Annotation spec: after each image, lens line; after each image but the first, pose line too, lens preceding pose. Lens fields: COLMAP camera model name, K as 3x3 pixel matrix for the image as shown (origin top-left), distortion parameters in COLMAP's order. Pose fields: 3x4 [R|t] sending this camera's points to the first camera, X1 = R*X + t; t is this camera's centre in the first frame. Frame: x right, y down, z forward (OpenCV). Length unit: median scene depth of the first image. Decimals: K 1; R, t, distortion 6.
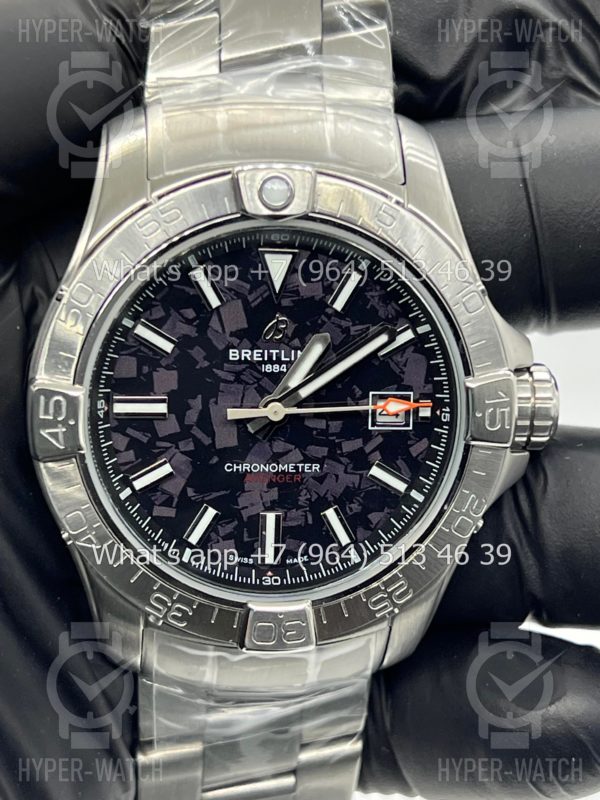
lens RADIAL K [[1780.4, 0, 301.2], [0, 1780.4, 445.1], [0, 0, 1]] dist [0.063629, 0.035660]
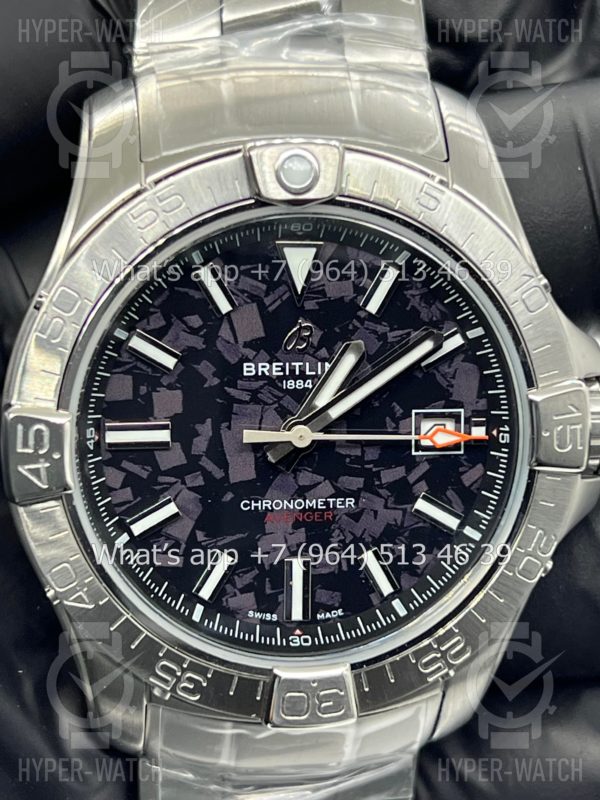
lens RADIAL K [[1835.9, 0, 300.0], [0, 1835.9, 400.0], [0, 0, 1]] dist [0.100490, 0.158272]
pose [[0.999521, -0.026173, 0.016542, -0.028474], [0.026840, 0.998778, -0.041498, -0.000203], [-0.015436, 0.041923, 0.999002, 0.142916]]
